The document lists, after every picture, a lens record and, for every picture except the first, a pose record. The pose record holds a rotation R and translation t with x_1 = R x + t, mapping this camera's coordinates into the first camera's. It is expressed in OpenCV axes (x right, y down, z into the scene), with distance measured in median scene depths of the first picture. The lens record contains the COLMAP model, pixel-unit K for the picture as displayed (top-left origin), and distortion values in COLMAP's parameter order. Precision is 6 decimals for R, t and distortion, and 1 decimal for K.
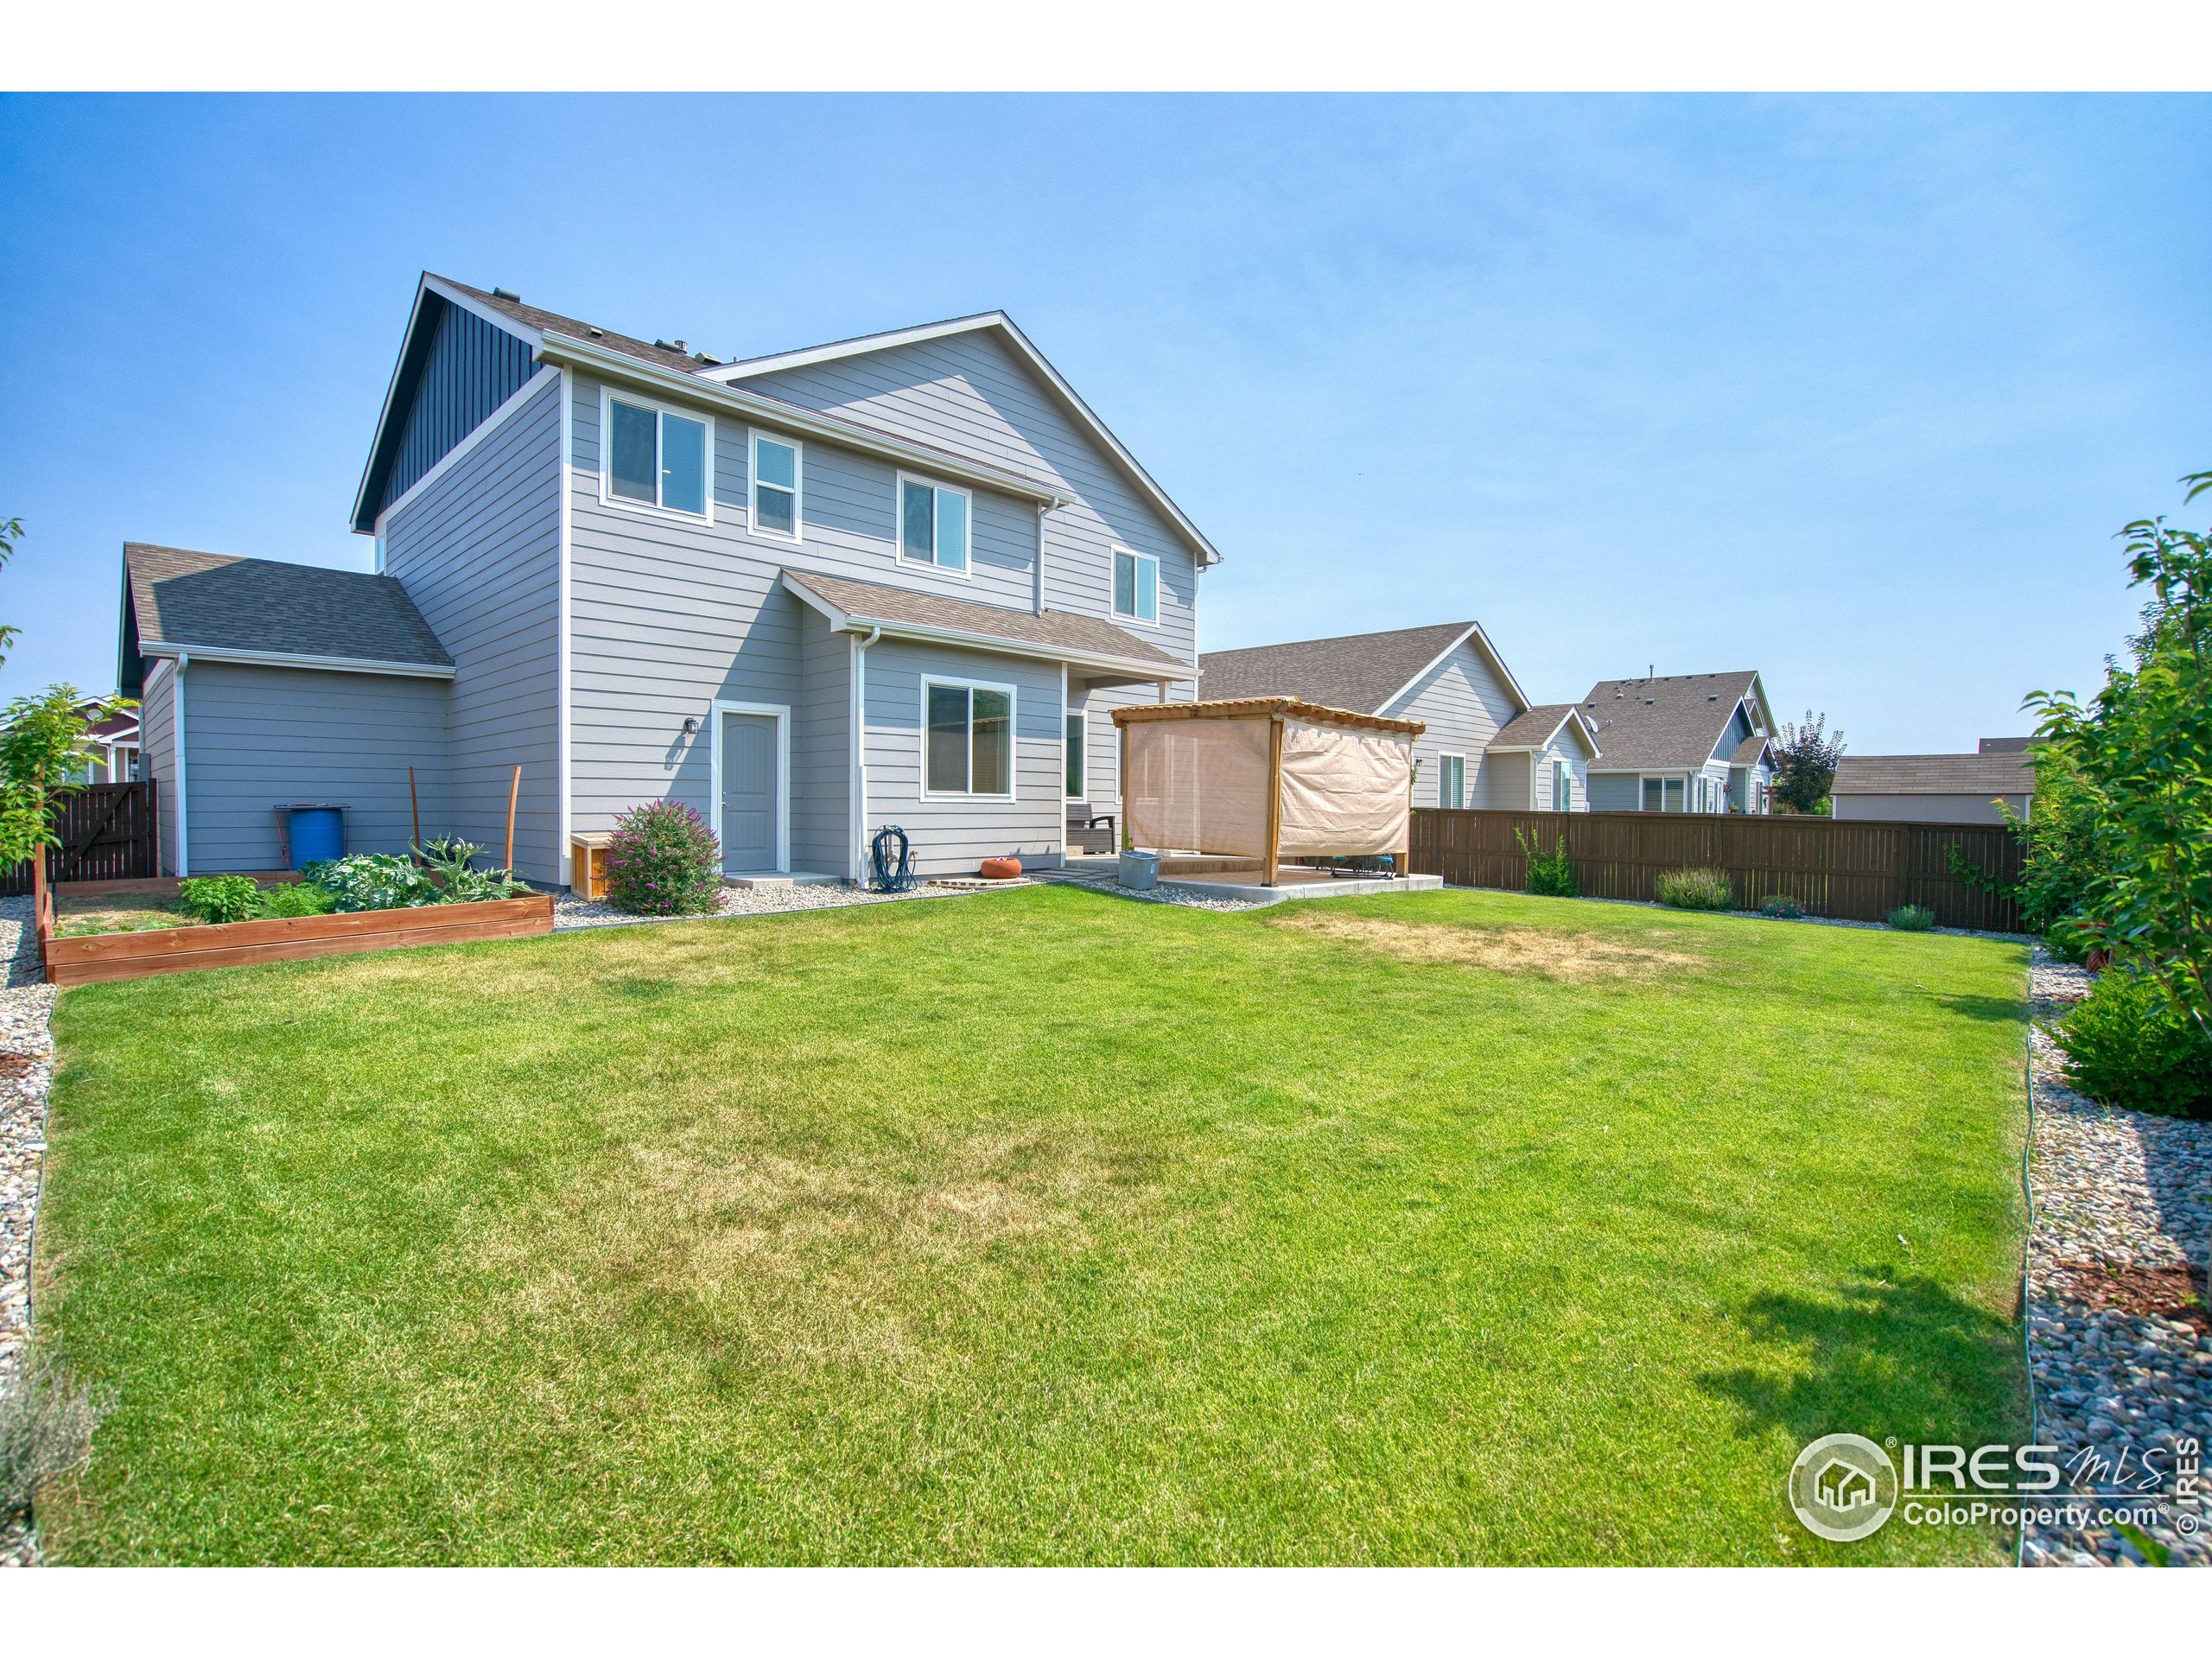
lens RADIAL K [[1021.8, 0, 1109.7], [0, 1021.8, 821.8], [0, 0, 1]] dist [-0.001171, -0.000579]
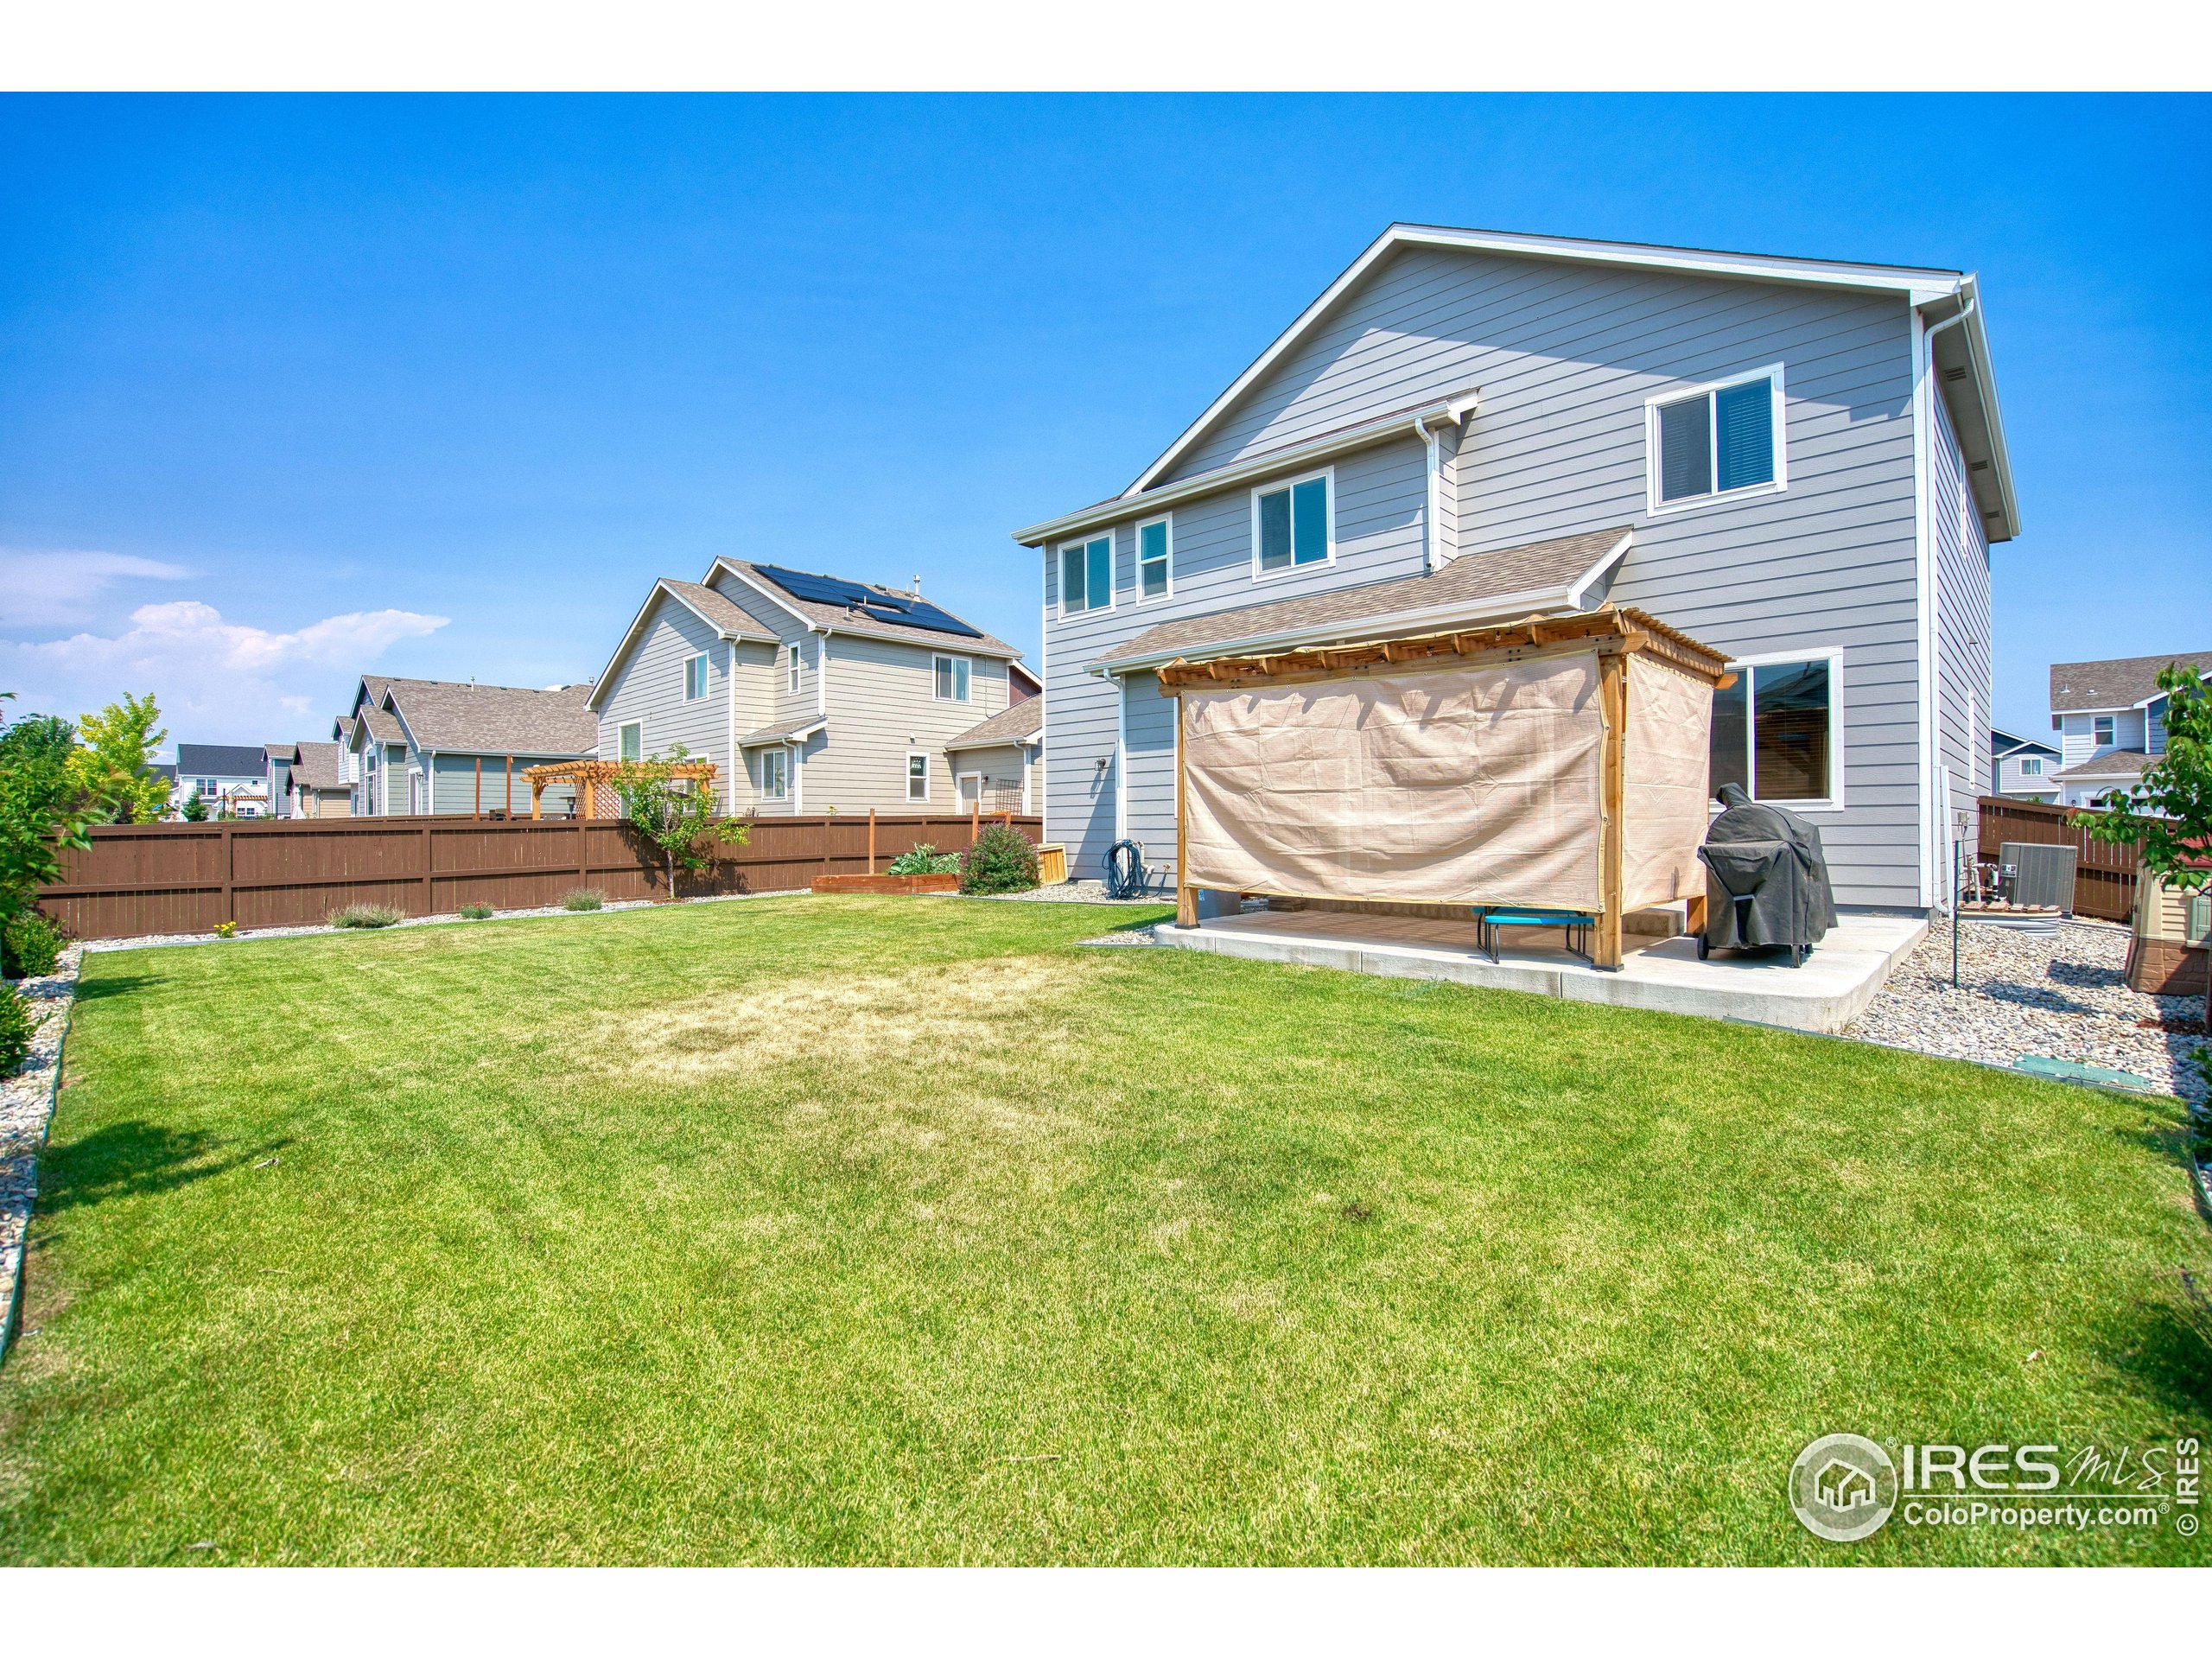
lens RADIAL K [[1021.8, 0, 1108.4], [0, 1021.8, 827.2], [0, 0, 1]] dist [-0.001171, -0.000579]
pose [[0.008107, -0.008791, -0.999928, 0.894204], [-0.010365, 0.999907, -0.008875, 0.000218], [0.999913, 0.010436, 0.008016, 0.955492]]
